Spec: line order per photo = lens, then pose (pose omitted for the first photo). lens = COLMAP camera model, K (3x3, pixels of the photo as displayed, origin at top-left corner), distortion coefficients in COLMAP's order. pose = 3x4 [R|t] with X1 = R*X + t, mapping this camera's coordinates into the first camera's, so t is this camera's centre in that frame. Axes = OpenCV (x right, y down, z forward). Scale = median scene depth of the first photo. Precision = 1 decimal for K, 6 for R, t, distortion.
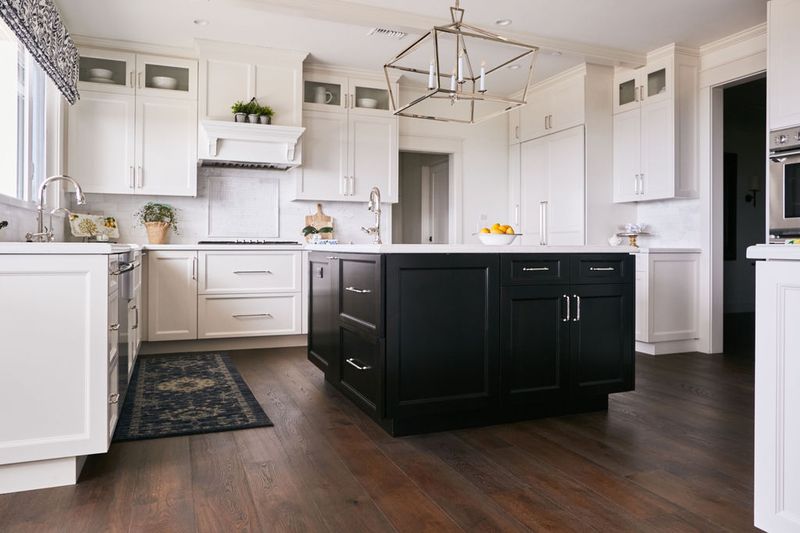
lens RADIAL K [[565.0, 0, 391.7], [0, 565.0, 246.6], [0, 0, 1]] dist [-0.061866, 0.068599]
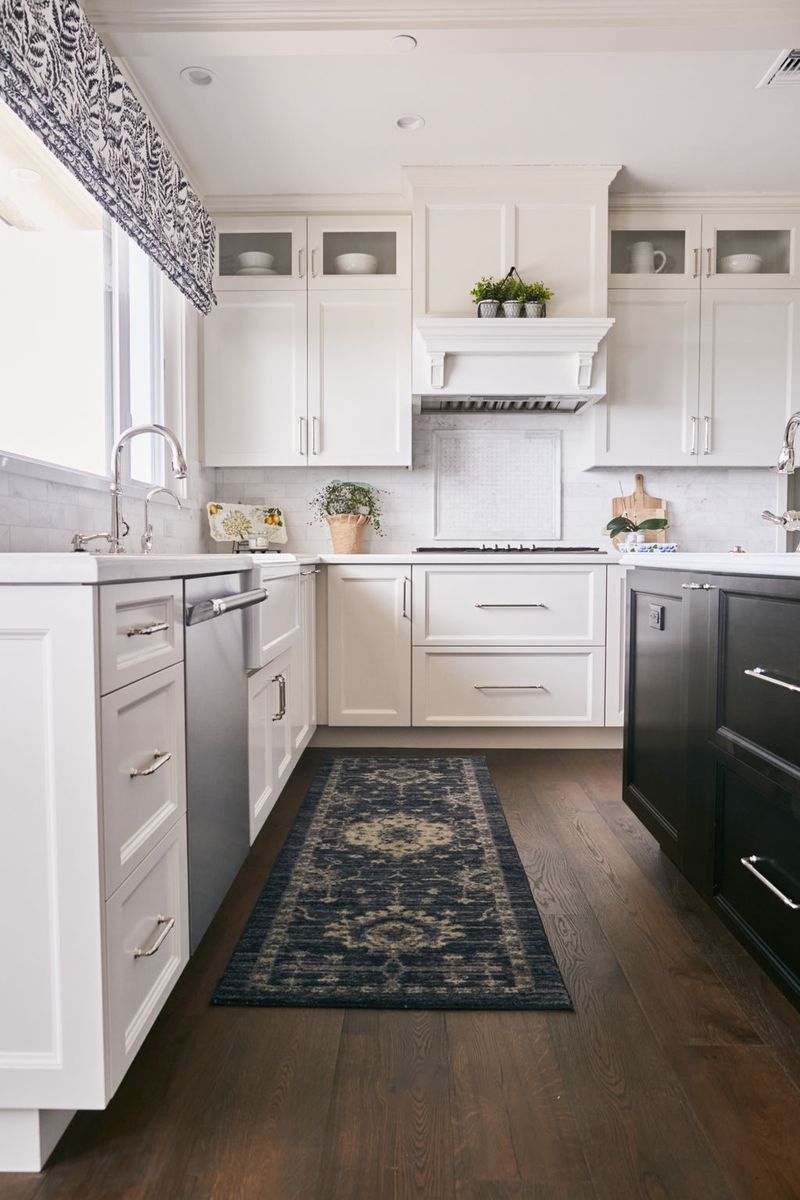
lens RADIAL K [[819.0, 0, 400.4], [0, 819.0, 602.4], [0, 0, 1]] dist [-0.058883, 0.059571]
pose [[0.925405, 0.017205, -0.378588, -0.053837], [0.004573, 0.998389, 0.056551, -0.001479], [0.378951, -0.054064, 0.923836, 0.255251]]
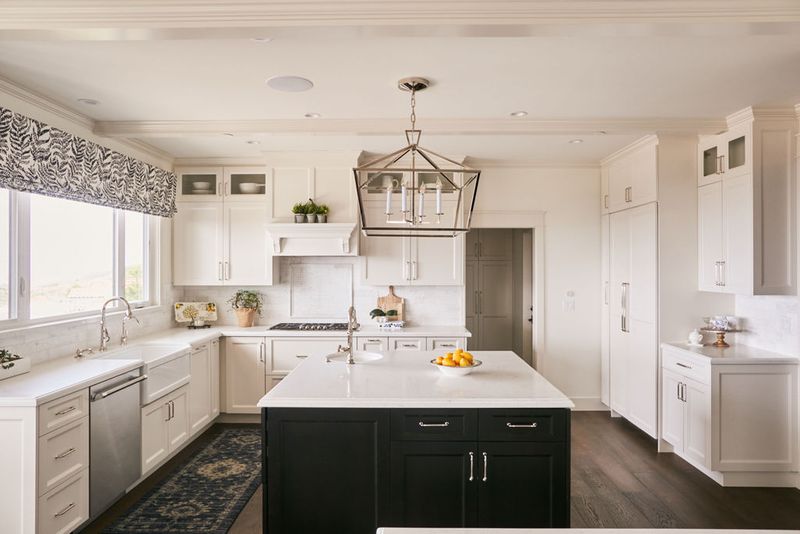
lens RADIAL K [[546.0, 0, 398.1], [0, 546.0, 266.6], [0, 0, 1]] dist [-0.058883, 0.059571]
pose [[0.924769, -0.004824, -0.380497, 0.319561], [0.005583, 0.999984, 0.000893, -0.131933], [0.380487, -0.002950, 0.924782, 0.074774]]
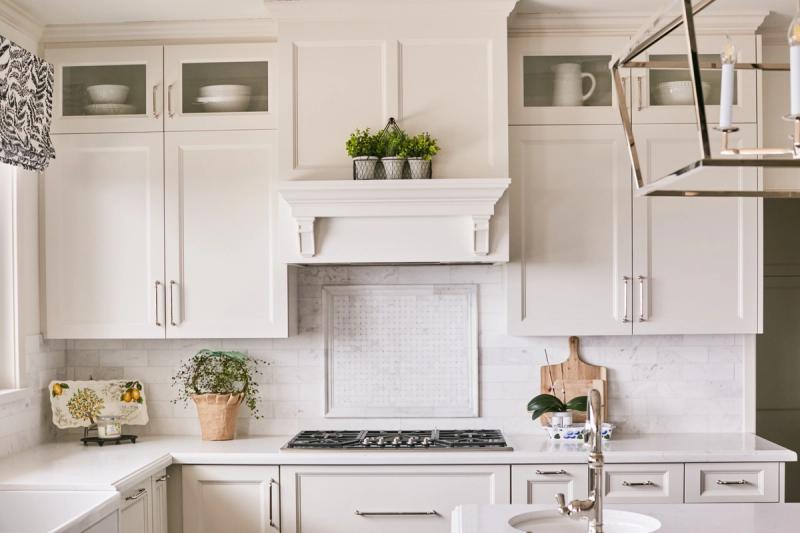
lens RADIAL K [[1162.8, 0, 384.7], [0, 1162.8, 338.4], [0, 0, 1]] dist [-0.117544, 0.187290]
pose [[0.910671, 0.001254, -0.413130, 0.122211], [0.012692, 0.999438, 0.031010, -0.121691], [0.412937, -0.033483, 0.910144, 0.168598]]
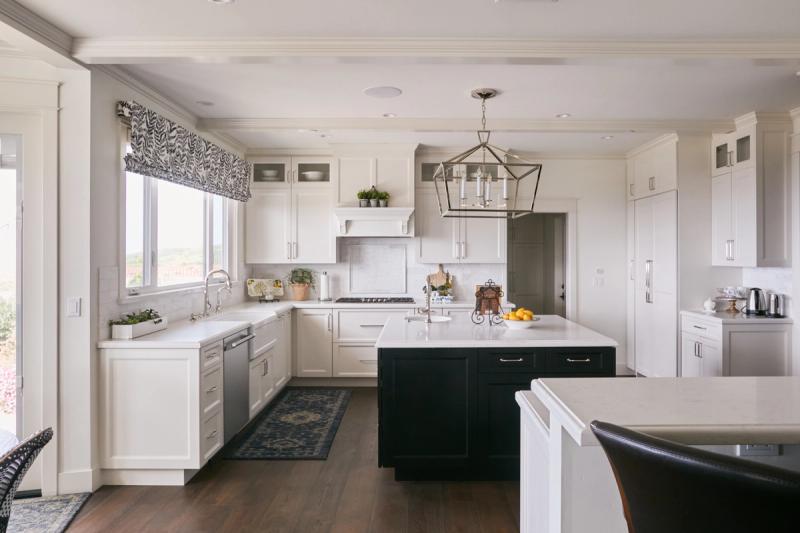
lens RADIAL K [[563.5, 0, 421.7], [0, 563.5, 255.3], [0, 0, 1]] dist [-0.054834, 0.057360]
pose [[0.934730, -0.004843, -0.355326, 0.296499], [0.005180, 0.999987, -0.000003, -0.110782], [0.355321, -0.001837, 0.934743, -0.129104]]
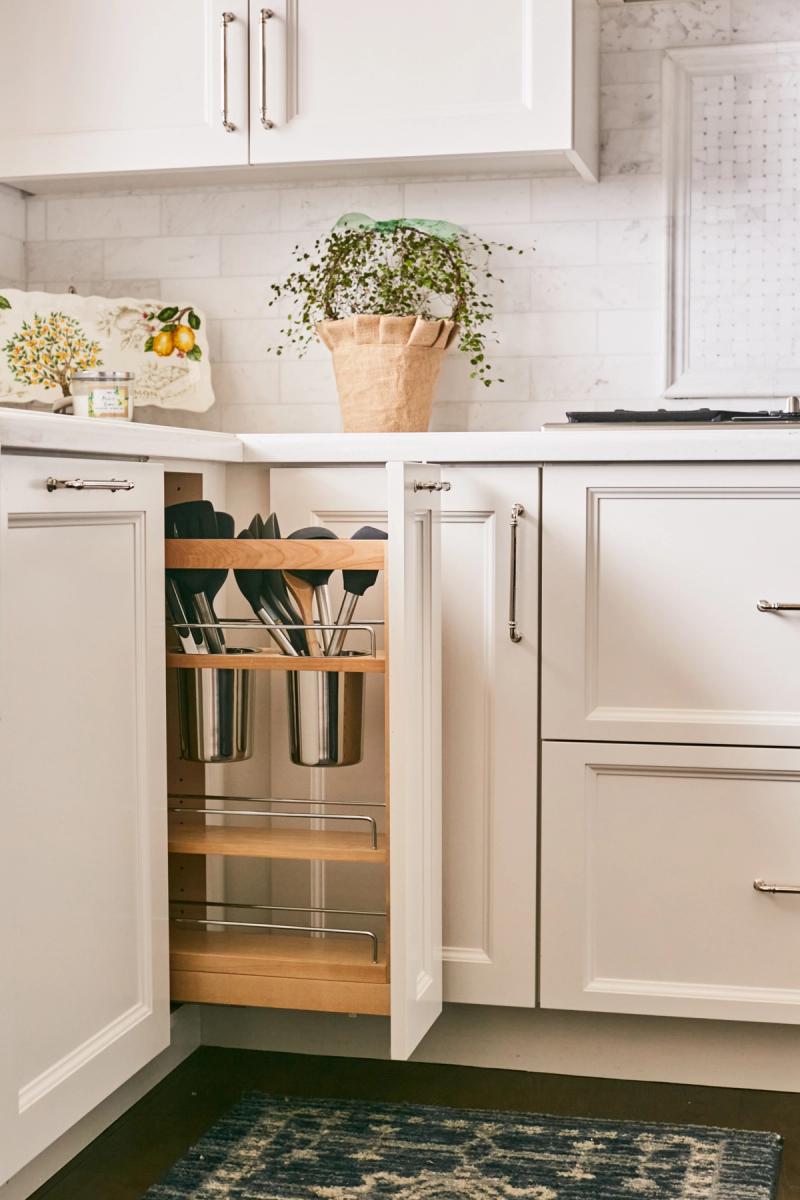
lens RADIAL K [[1757.8, 0, 397.9], [0, 1757.8, 595.0], [0, 0, 1]] dist [-0.142154, 0.427549]
pose [[0.819688, 0.026760, -0.572185, -0.088781], [0.004980, 0.998537, 0.053834, 0.016064], [0.572789, -0.046976, 0.818356, 0.548788]]
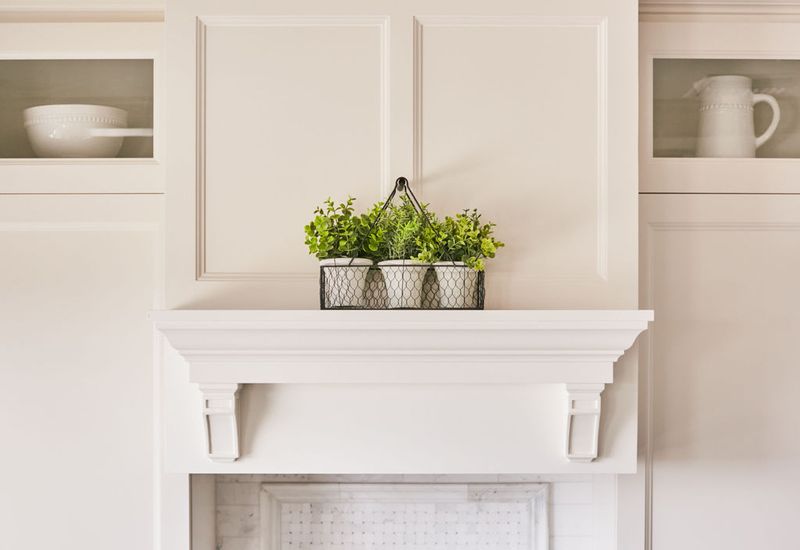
lens RADIAL K [[1225.2, 0, 421.0], [0, 1225.2, 384.2], [0, 0, 1]] dist [-0.024991, -0.071865]
pose [[0.932142, 0.005868, -0.362046, -0.074279], [0.004105, 0.999633, 0.026773, -0.200975], [0.362070, -0.026442, 0.931776, 0.575596]]
